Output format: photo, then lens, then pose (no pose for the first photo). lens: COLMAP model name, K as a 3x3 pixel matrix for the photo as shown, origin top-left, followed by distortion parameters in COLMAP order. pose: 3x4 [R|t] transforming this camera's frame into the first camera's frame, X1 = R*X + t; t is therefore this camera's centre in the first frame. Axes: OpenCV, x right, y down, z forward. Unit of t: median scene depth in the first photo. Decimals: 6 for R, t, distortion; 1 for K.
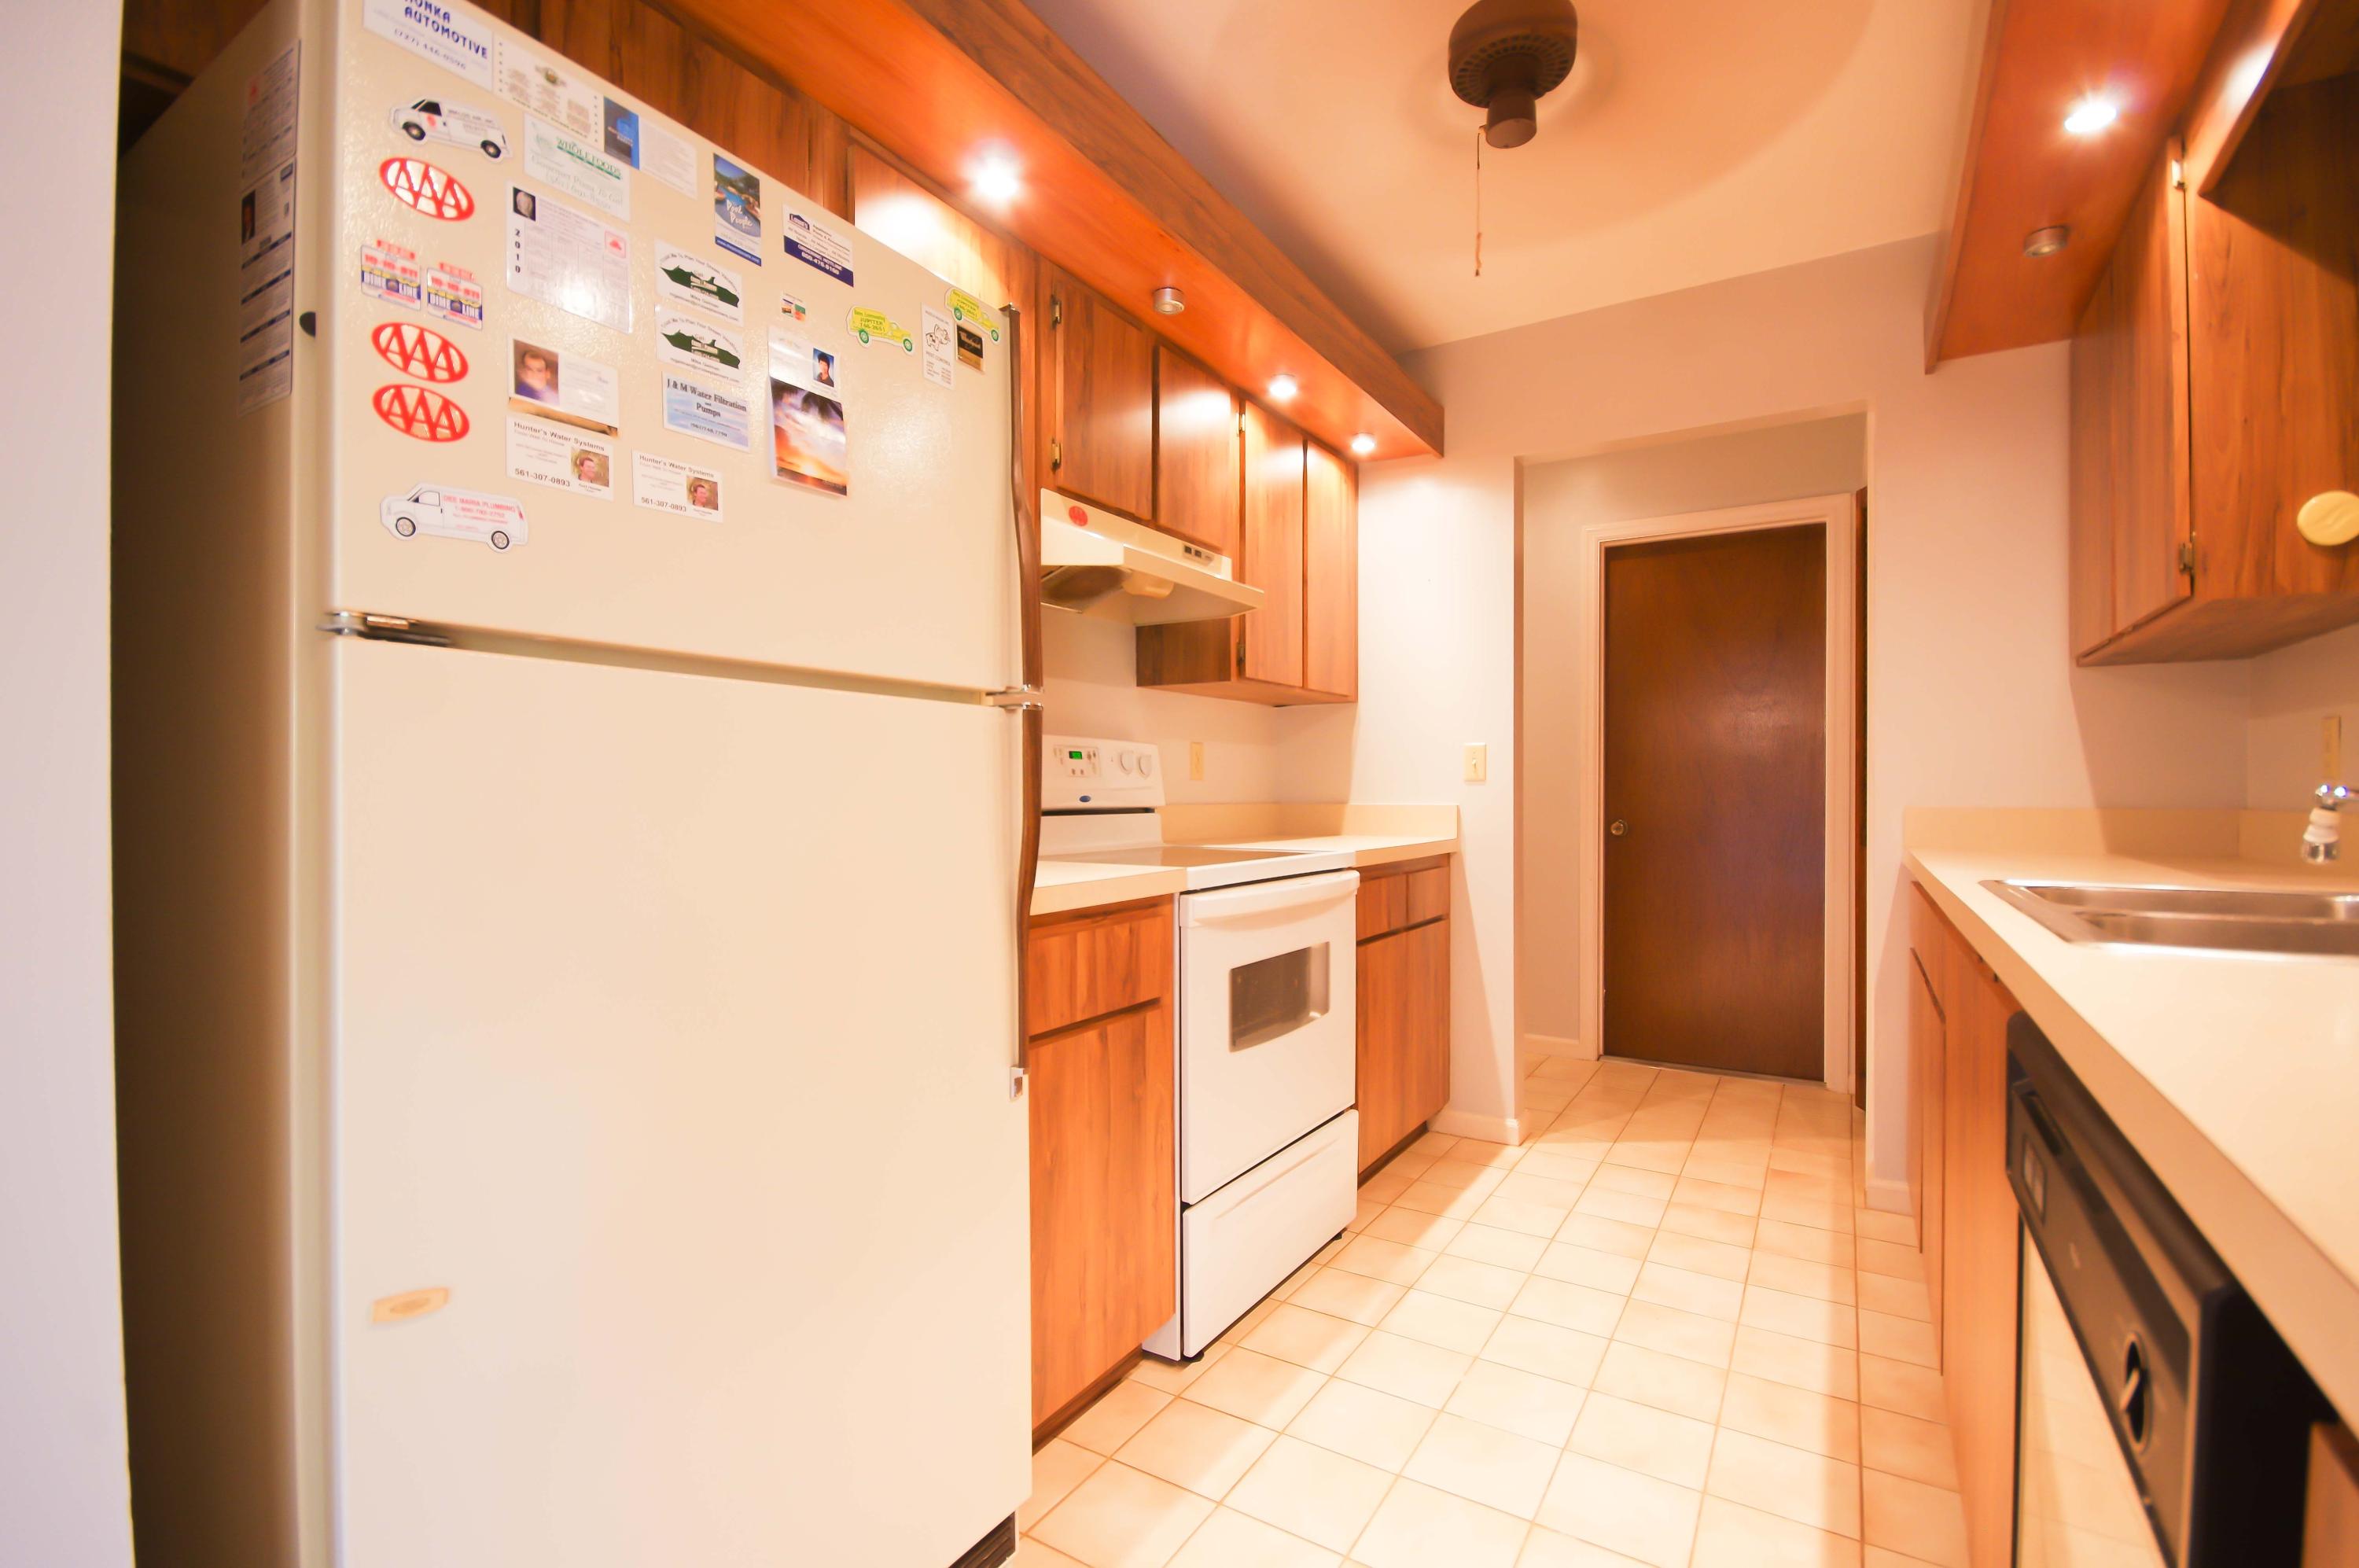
lens RADIAL K [[1057.6, 0, 1191.9], [0, 1057.6, 791.6], [0, 0, 1]] dist [0.000289, -0.000679]
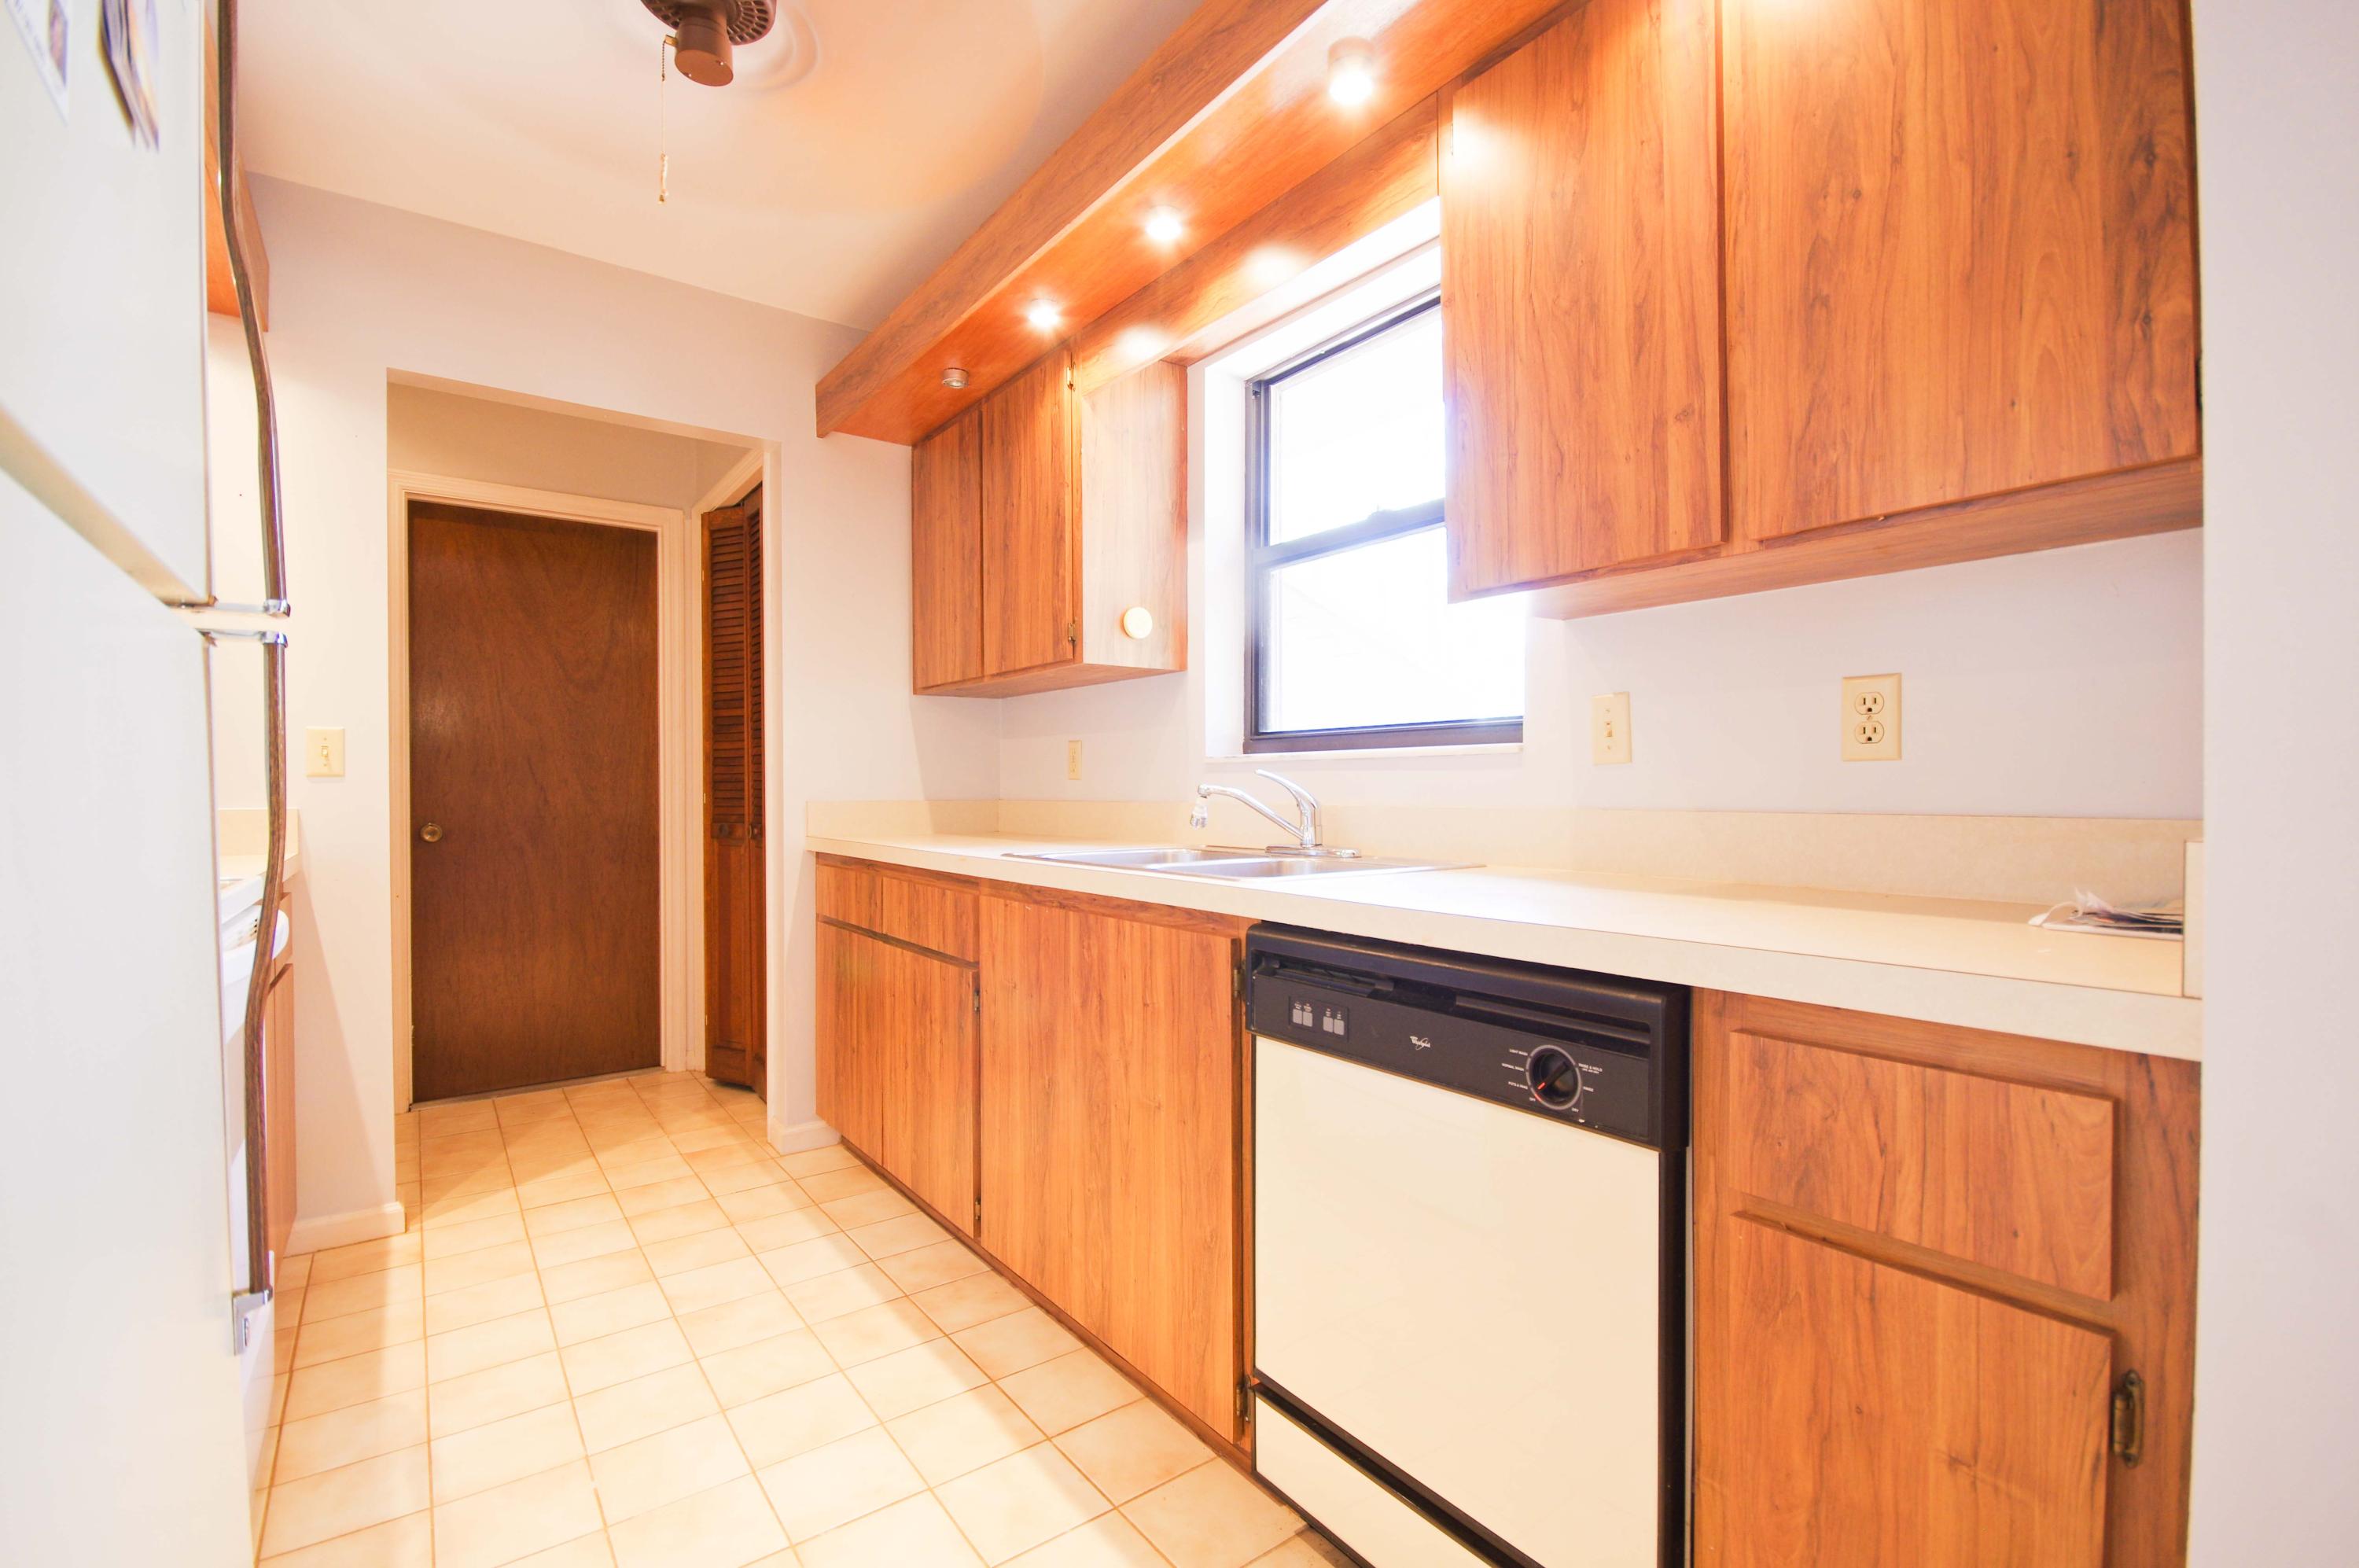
lens RADIAL K [[1057.6, 0, 1191.9], [0, 1057.6, 787.8], [0, 0, 1]] dist [0.000289, -0.000679]
pose [[0.367228, -0.003857, 0.930123, -0.240786], [0.005568, 0.999983, 0.001949, -0.000320], [-0.930114, 0.004463, 0.367243, 0.166087]]
